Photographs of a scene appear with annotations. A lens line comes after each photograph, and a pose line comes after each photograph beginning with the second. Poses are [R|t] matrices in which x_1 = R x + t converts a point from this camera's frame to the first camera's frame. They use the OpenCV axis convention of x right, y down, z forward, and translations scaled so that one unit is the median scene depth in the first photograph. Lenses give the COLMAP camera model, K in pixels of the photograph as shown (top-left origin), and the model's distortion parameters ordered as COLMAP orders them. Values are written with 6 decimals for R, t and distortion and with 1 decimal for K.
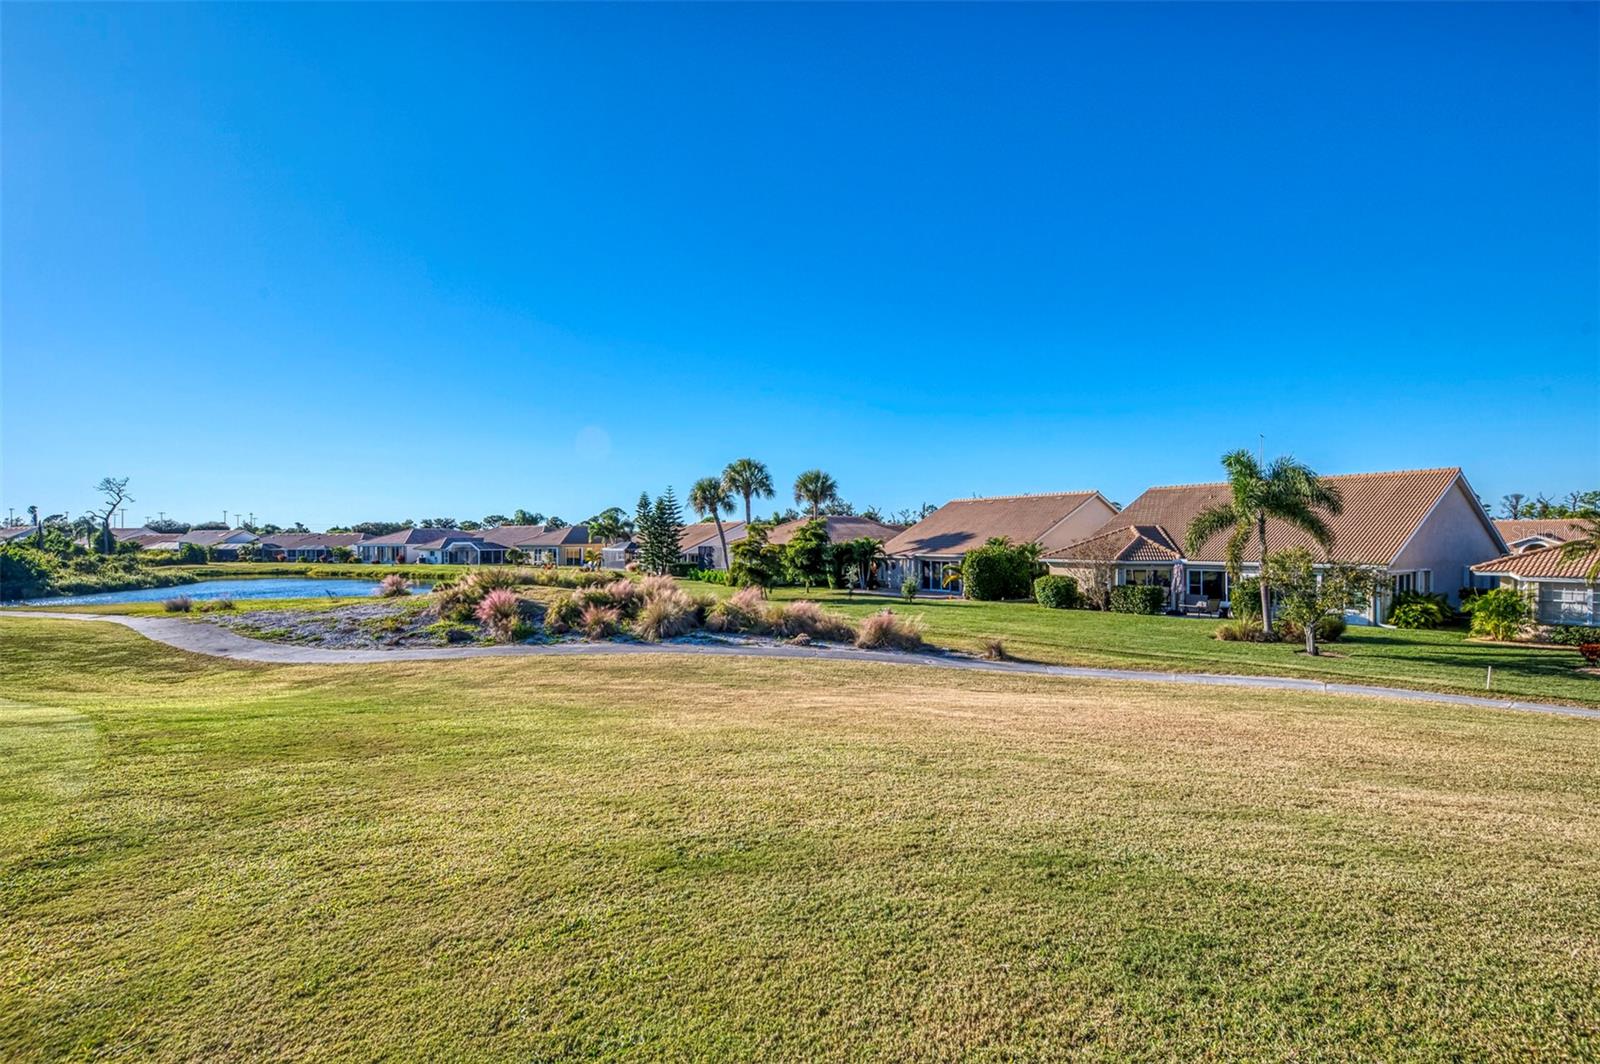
lens RADIAL K [[747.1, 0, 800.0], [0, 747.1, 532.3], [0, 0, 1]] dist [0.002624, 0.000166]
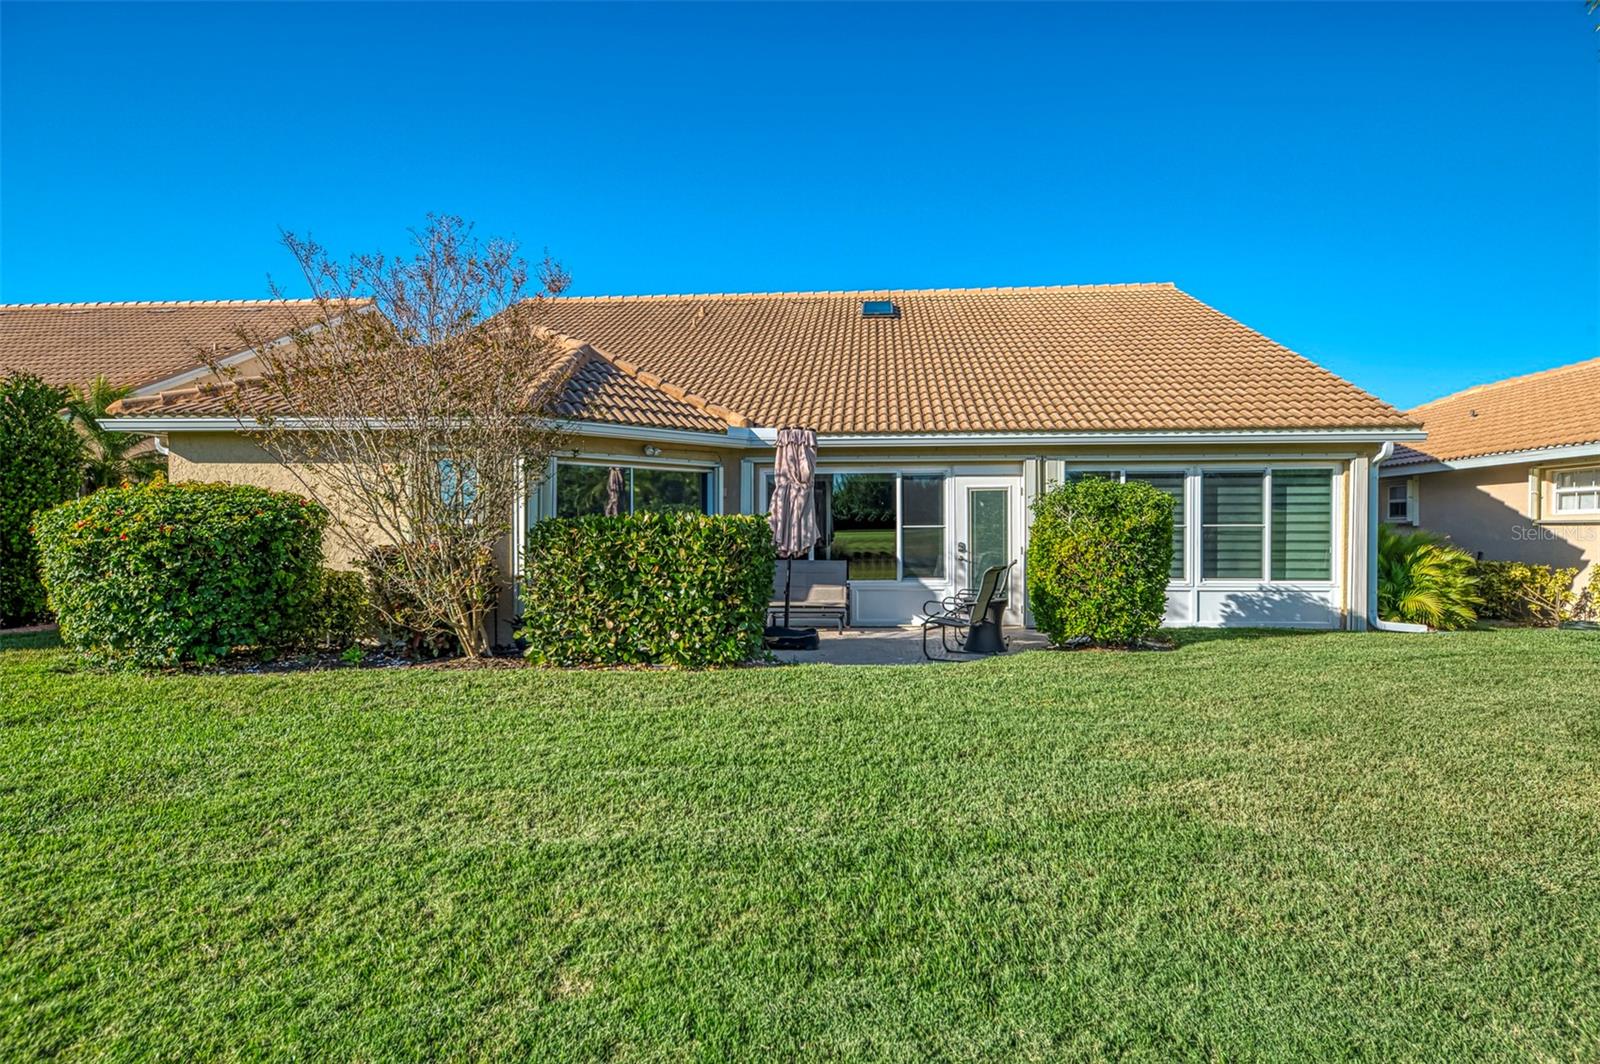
lens RADIAL K [[788.3, 0, 799.4], [0, 788.3, 533.1], [0, 0, 1]] dist [0.003131, 0.000419]
pose [[0.593025, 0.009171, 0.805132, 0.204541], [-0.012342, 0.999921, -0.002299, 0.050387], [-0.805089, -0.008573, 0.593092, 0.568492]]
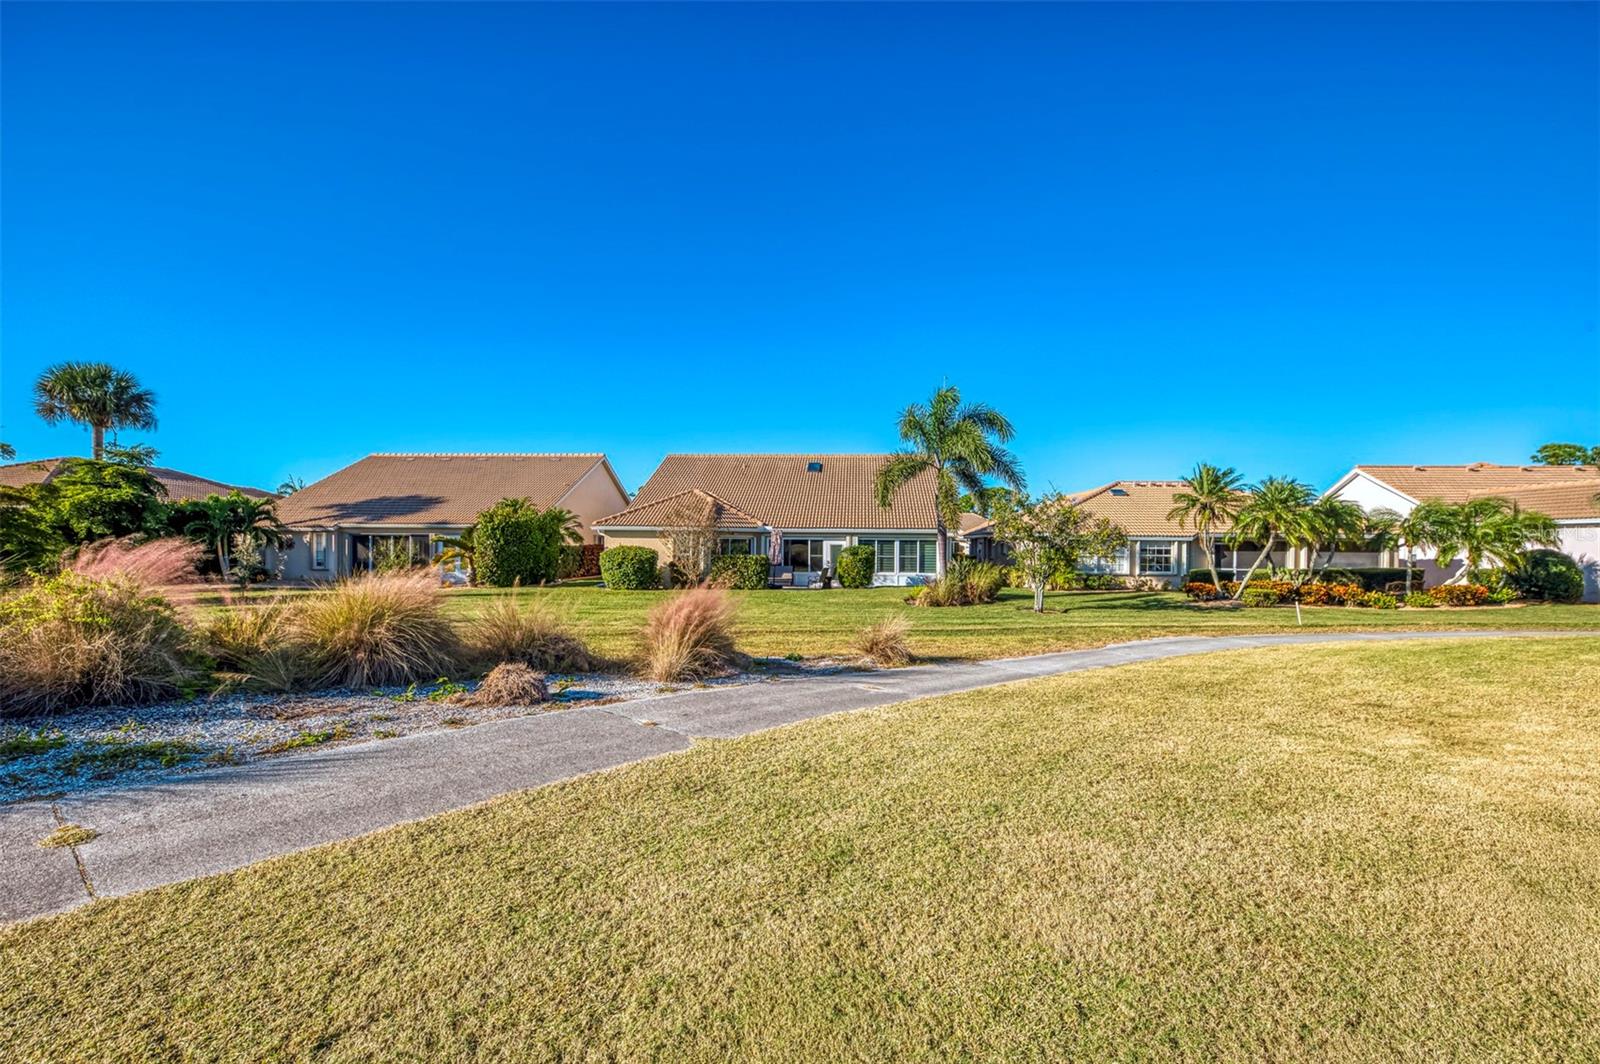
lens RADIAL K [[666.8, 0, 809.3], [0, 666.8, 542.9], [0, 0, 1]] dist [0.000332, 0.000005]
pose [[0.587124, 0.011845, 0.809410, -0.069753], [-0.018916, 0.999821, -0.000910, 0.037803], [-0.809276, -0.014777, 0.587243, 0.340177]]
